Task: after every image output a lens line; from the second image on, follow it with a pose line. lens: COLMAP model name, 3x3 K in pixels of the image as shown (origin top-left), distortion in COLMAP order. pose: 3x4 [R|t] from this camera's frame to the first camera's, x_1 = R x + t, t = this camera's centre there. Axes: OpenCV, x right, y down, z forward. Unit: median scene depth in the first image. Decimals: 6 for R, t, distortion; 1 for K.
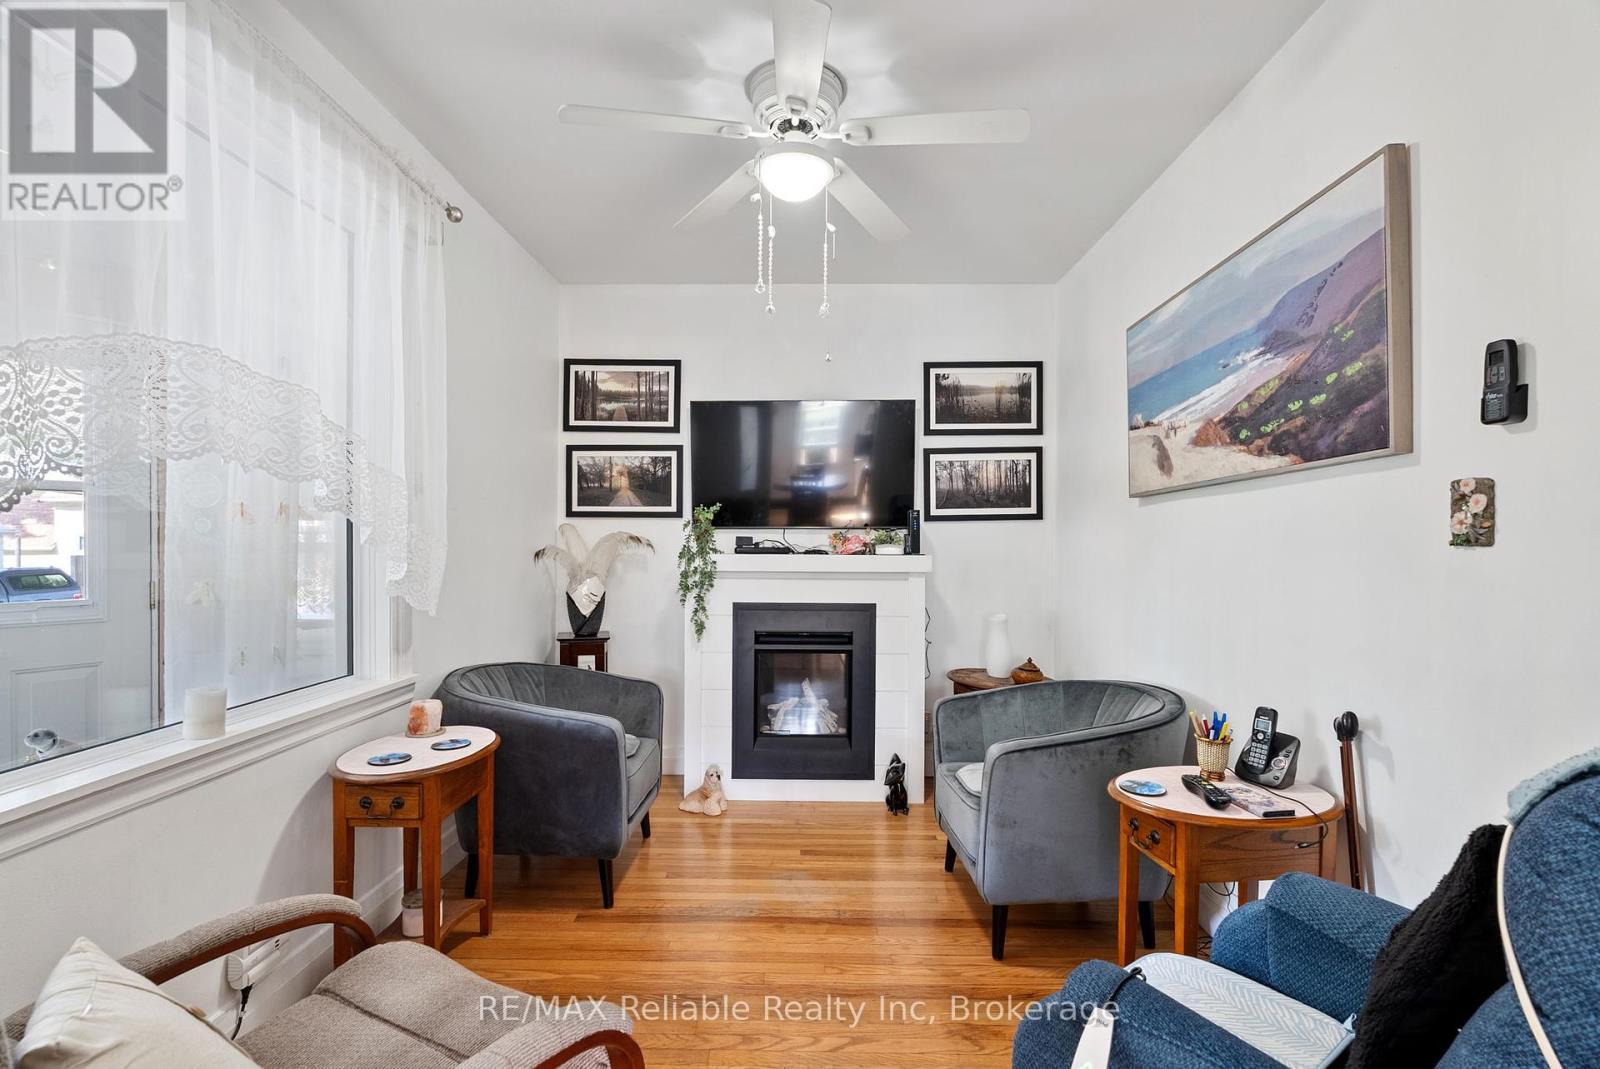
lens RADIAL K [[731.8, 0, 808.3], [0, 731.8, 542.1], [0, 0, 1]] dist [-0.007424, 0.003582]
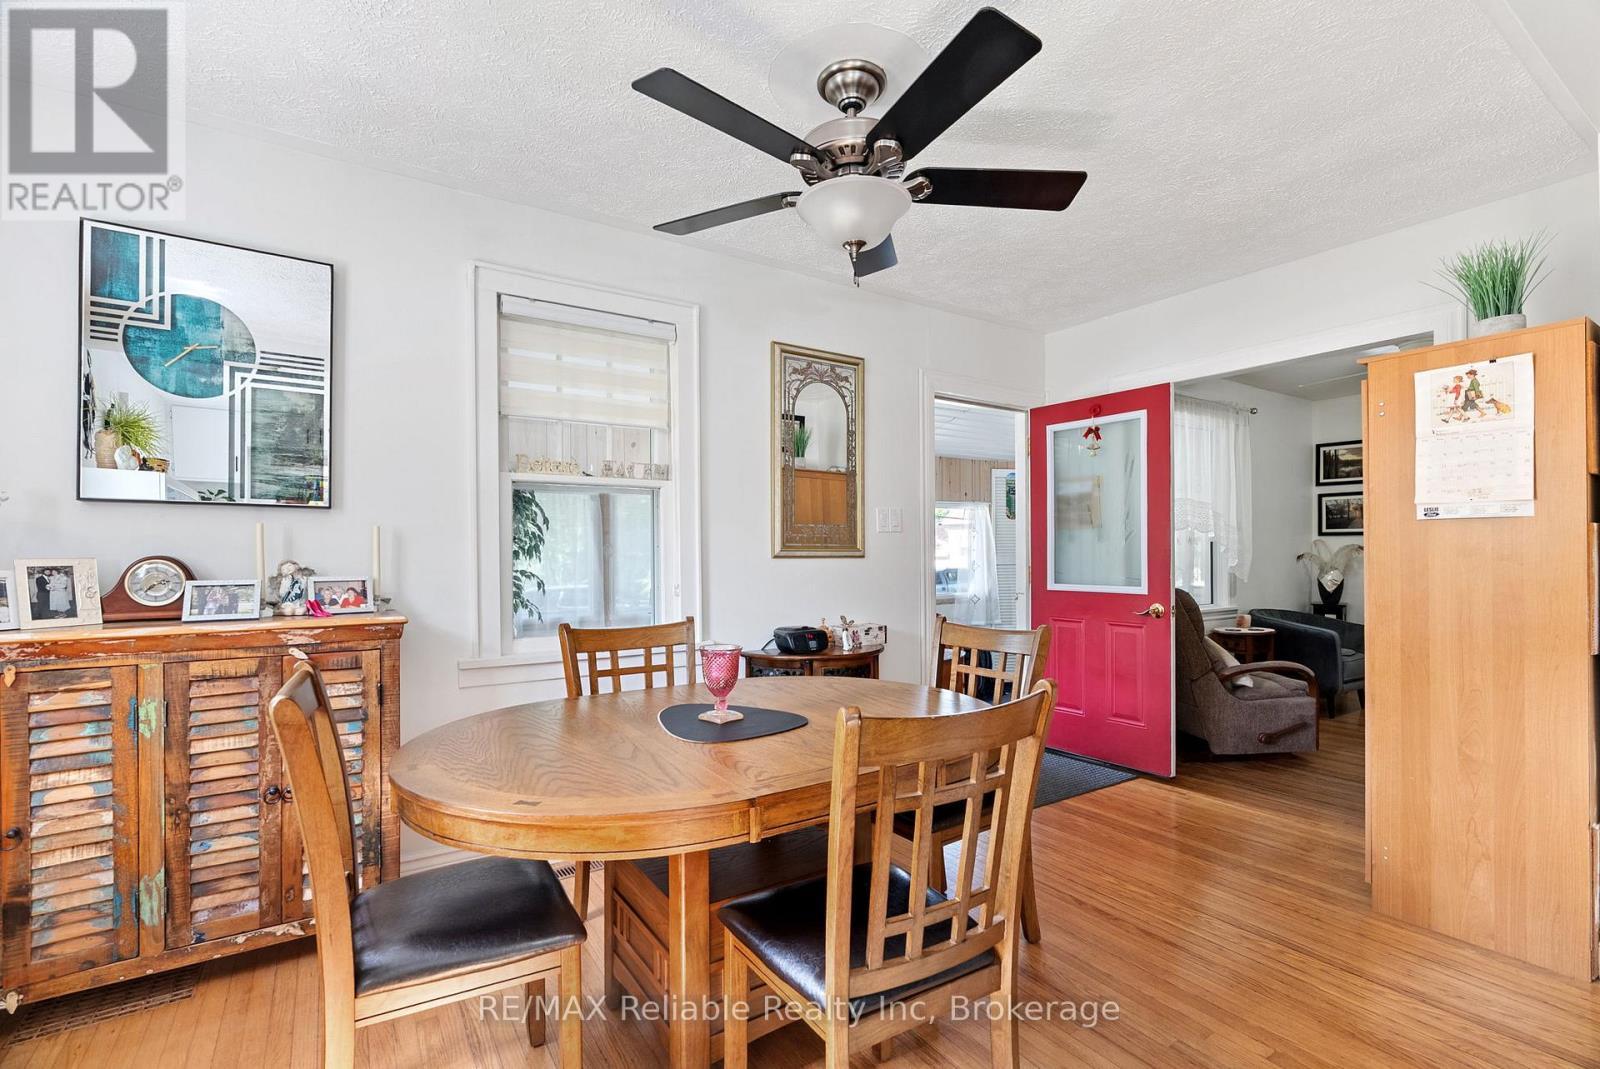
lens RADIAL K [[731.8, 0, 798.8], [0, 731.8, 545.1], [0, 0, 1]] dist [-0.007424, 0.003582]
pose [[0.560694, -0.008802, -0.827976, 0.431006], [0.004707, 0.999961, -0.007443, -0.005025], [0.828010, 0.000276, 0.560714, -1.038410]]
